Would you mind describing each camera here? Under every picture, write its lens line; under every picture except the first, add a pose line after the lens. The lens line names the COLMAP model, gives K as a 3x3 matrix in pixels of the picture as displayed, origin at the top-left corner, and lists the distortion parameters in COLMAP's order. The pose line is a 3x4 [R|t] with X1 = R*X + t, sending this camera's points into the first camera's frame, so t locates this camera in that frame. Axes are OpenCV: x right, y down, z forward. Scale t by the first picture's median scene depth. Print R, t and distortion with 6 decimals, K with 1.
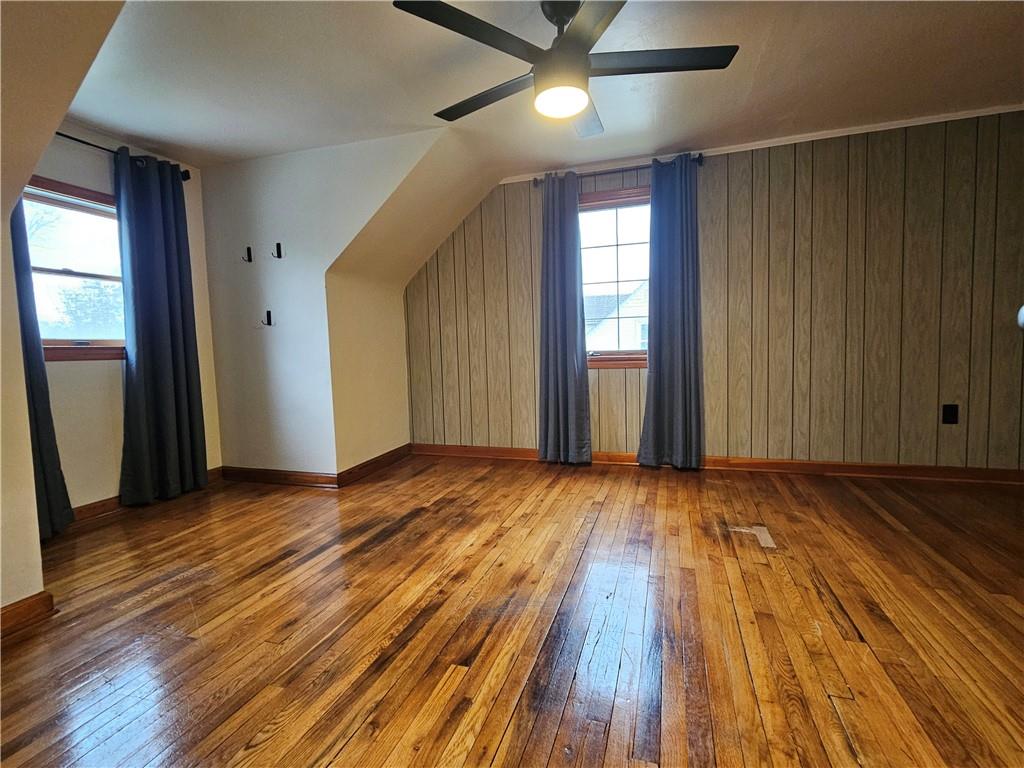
lens RADIAL K [[482.9, 0, 499.8], [0, 482.9, 378.7], [0, 0, 1]] dist [0.000178, -0.000295]
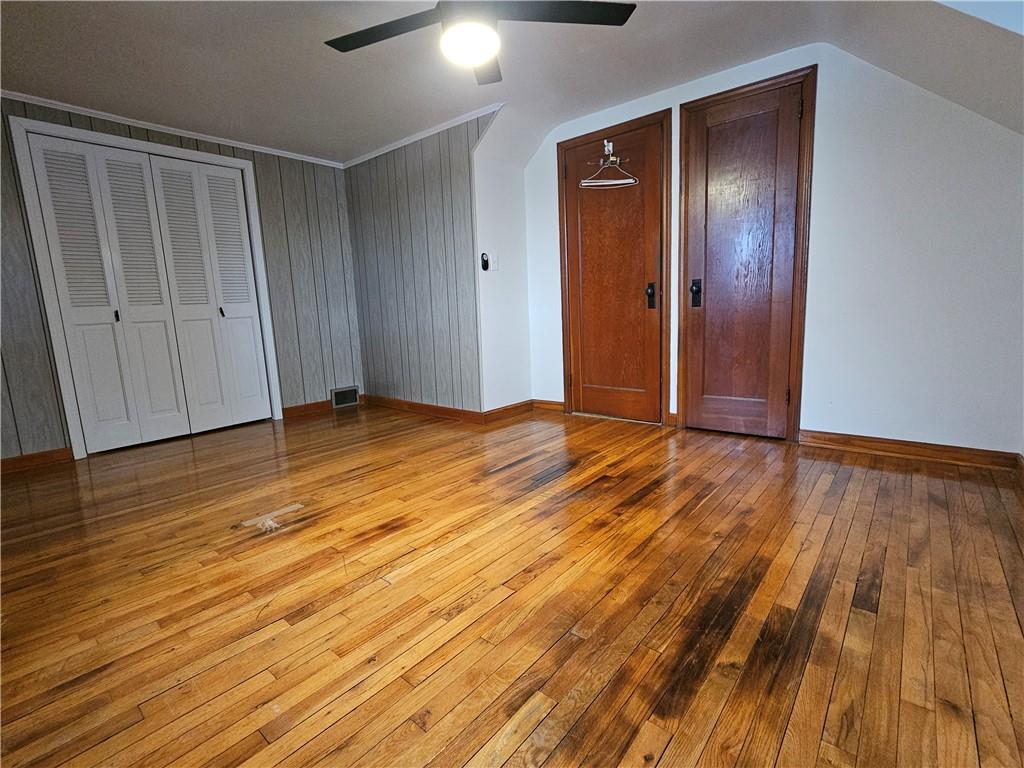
lens RADIAL K [[482.9, 0, 499.8], [0, 482.9, 378.7], [0, 0, 1]] dist [0.000178, -0.000295]
pose [[-0.926902, 0.010243, 0.375163, -0.225157], [0.088842, 0.977204, 0.192819, -0.079879], [-0.364636, 0.212055, -0.906683, 1.597768]]
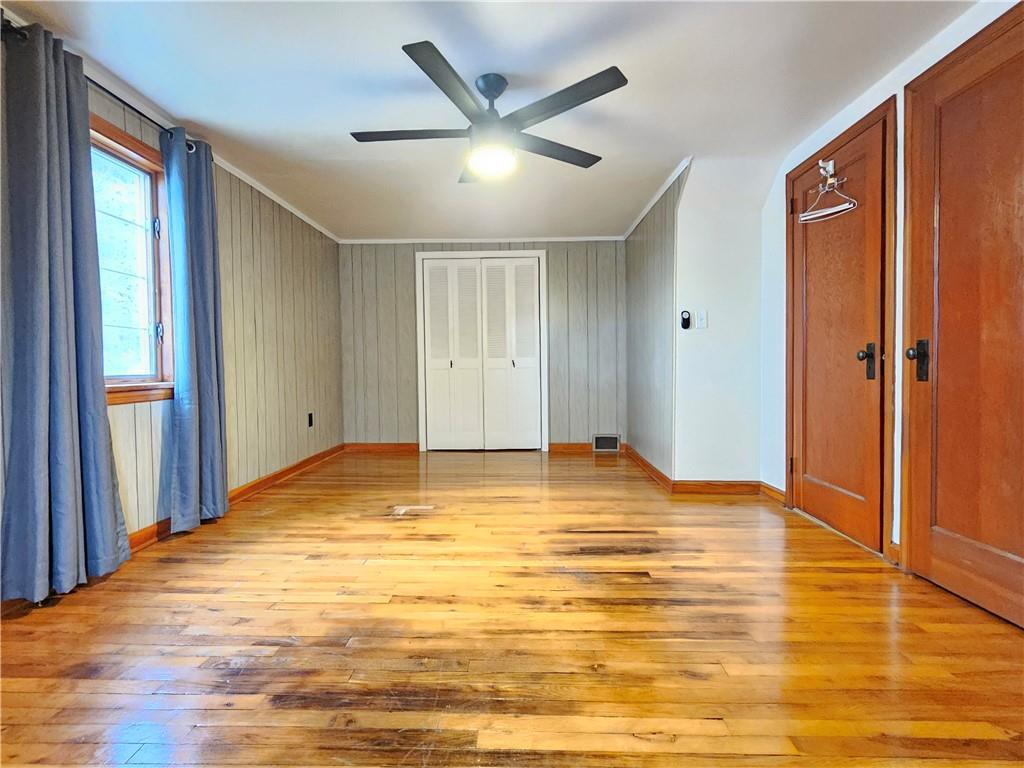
lens RADIAL K [[476.5, 0, 511.4], [0, 476.5, 381.4], [0, 0, 1]] dist [0.000737, -0.000064]
pose [[-0.296449, -0.002392, 0.955046, -0.816971], [0.077912, 0.996603, 0.026680, -0.047588], [-0.951865, 0.082319, -0.295256, 1.072612]]
